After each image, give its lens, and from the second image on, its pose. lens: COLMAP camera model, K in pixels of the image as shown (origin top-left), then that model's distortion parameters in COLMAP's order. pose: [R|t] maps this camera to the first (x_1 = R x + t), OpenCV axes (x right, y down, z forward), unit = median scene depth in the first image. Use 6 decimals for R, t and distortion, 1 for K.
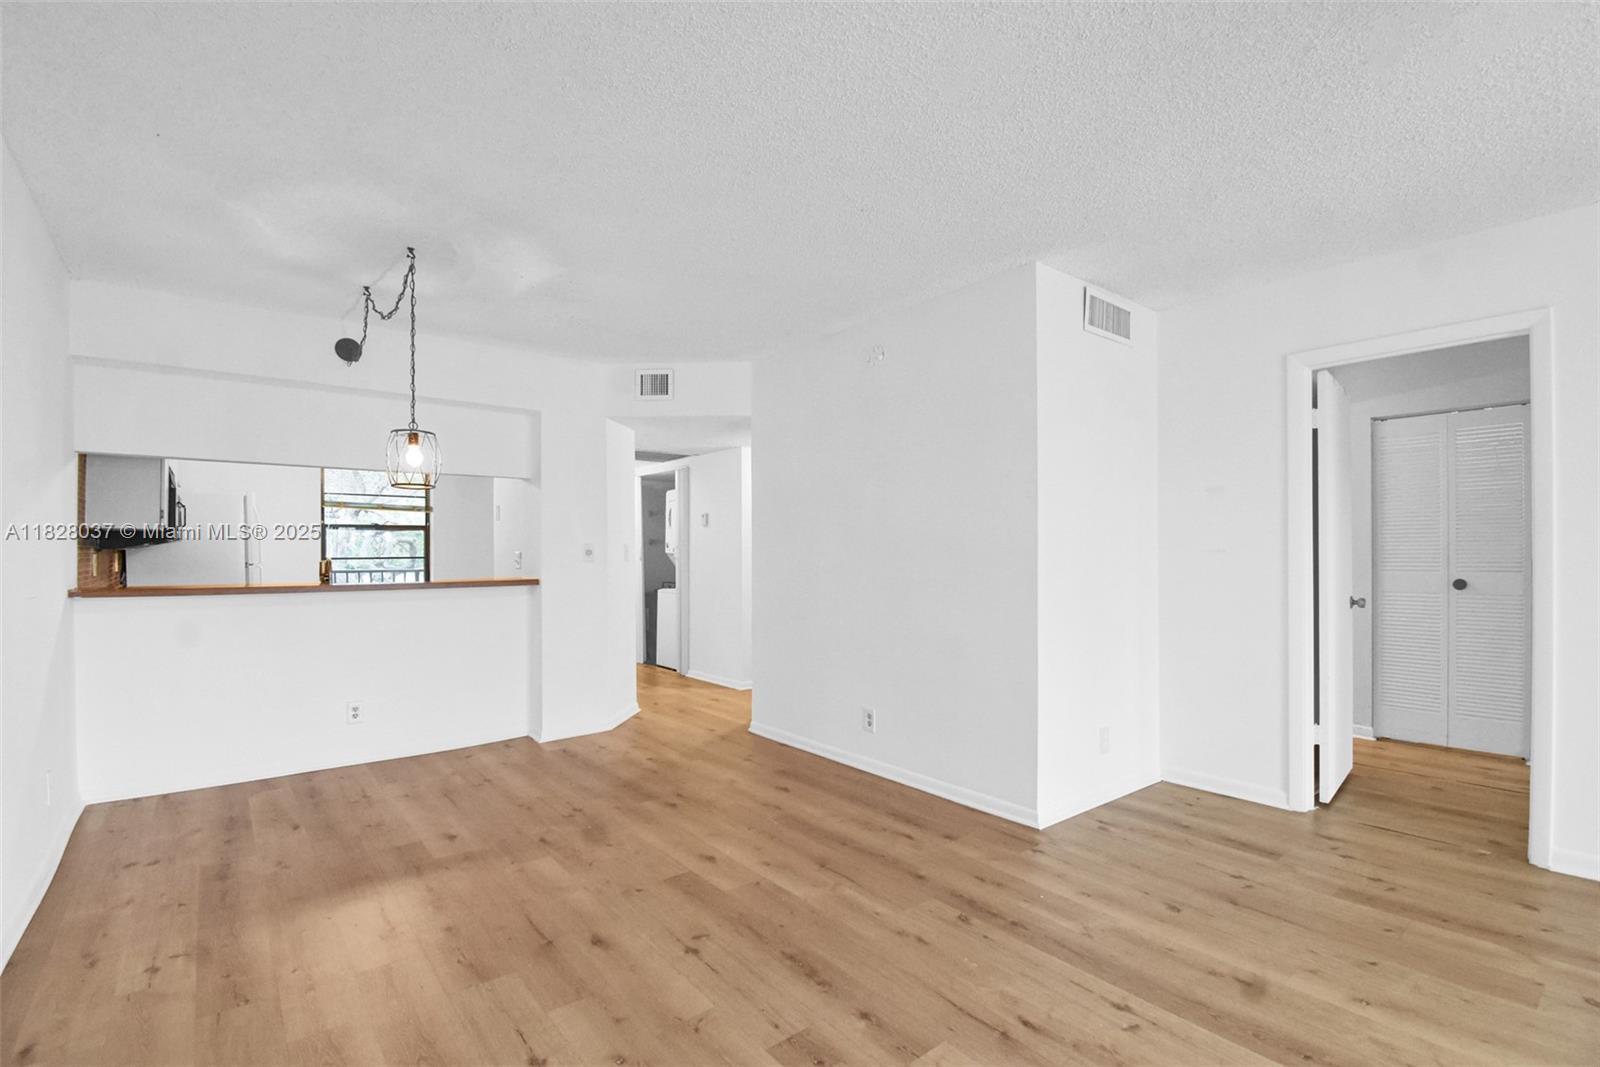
lens RADIAL K [[723.2, 0, 801.2], [0, 723.2, 540.7], [0, 0, 1]] dist [0.000114, -0.000268]
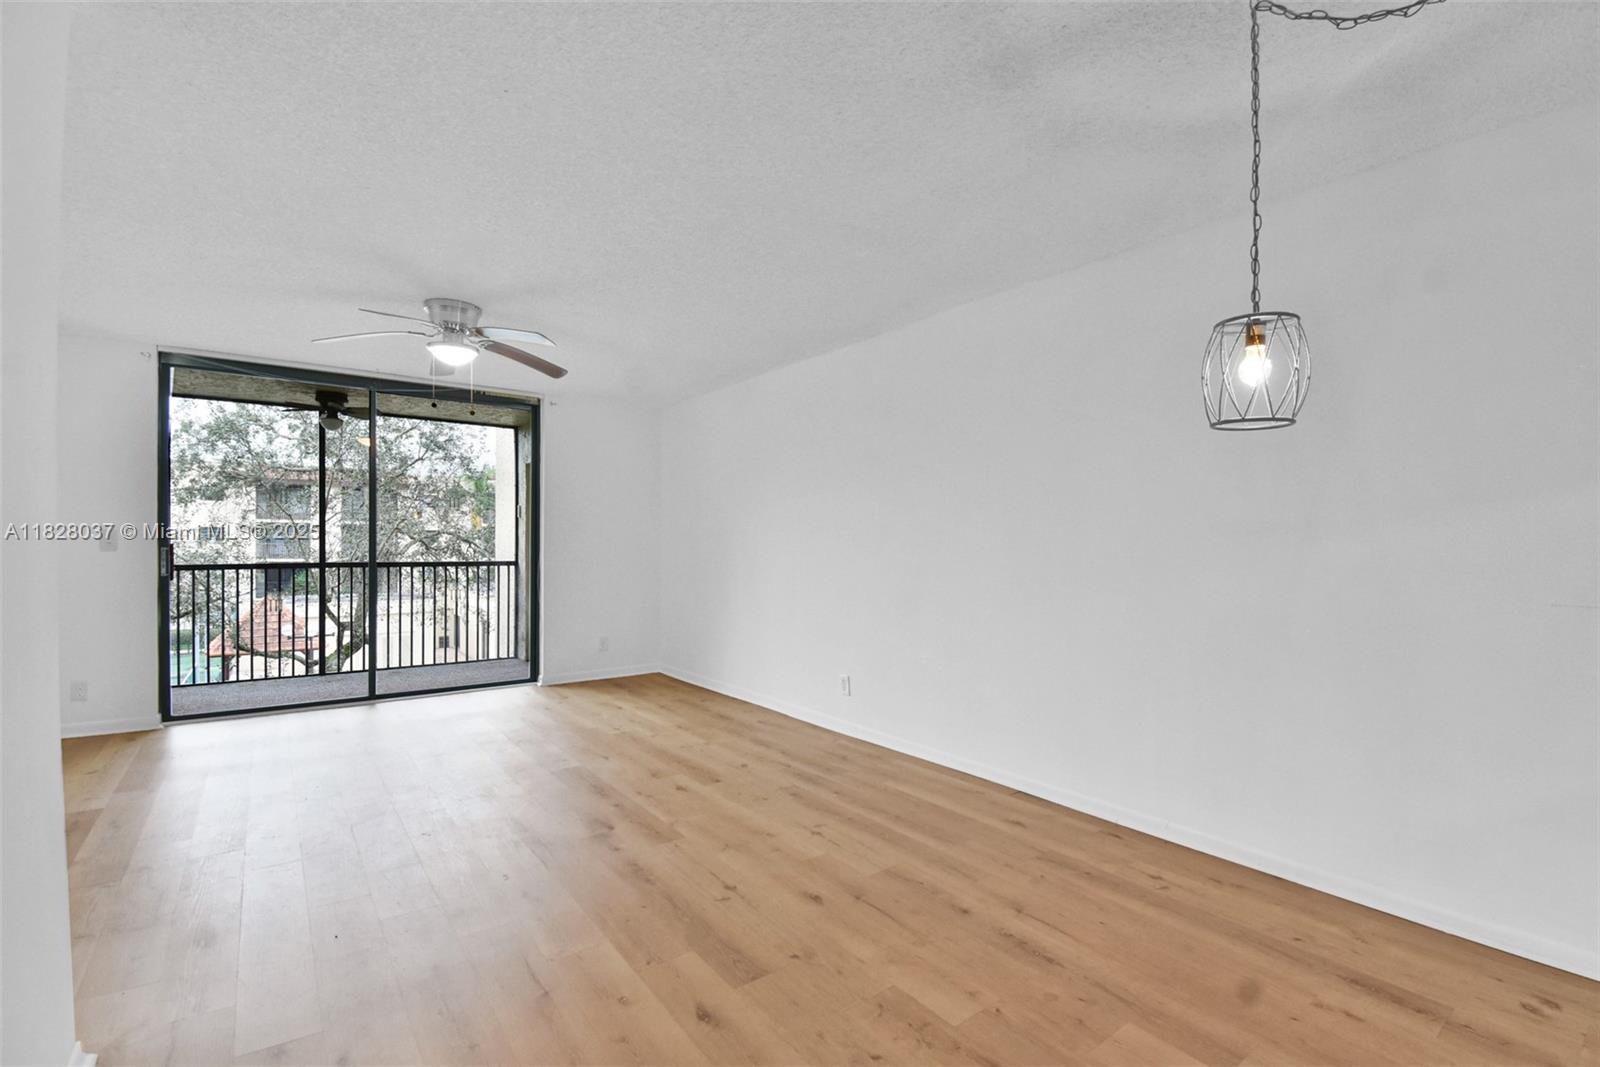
lens RADIAL K [[723.2, 0, 801.2], [0, 723.2, 540.7], [0, 0, 1]] dist [0.000114, -0.000268]
pose [[-0.999020, -0.000560, 0.044266, -0.301068], [-0.001796, 0.999609, -0.027894, 0.039518], [-0.044233, -0.027946, -0.998630, 2.068171]]
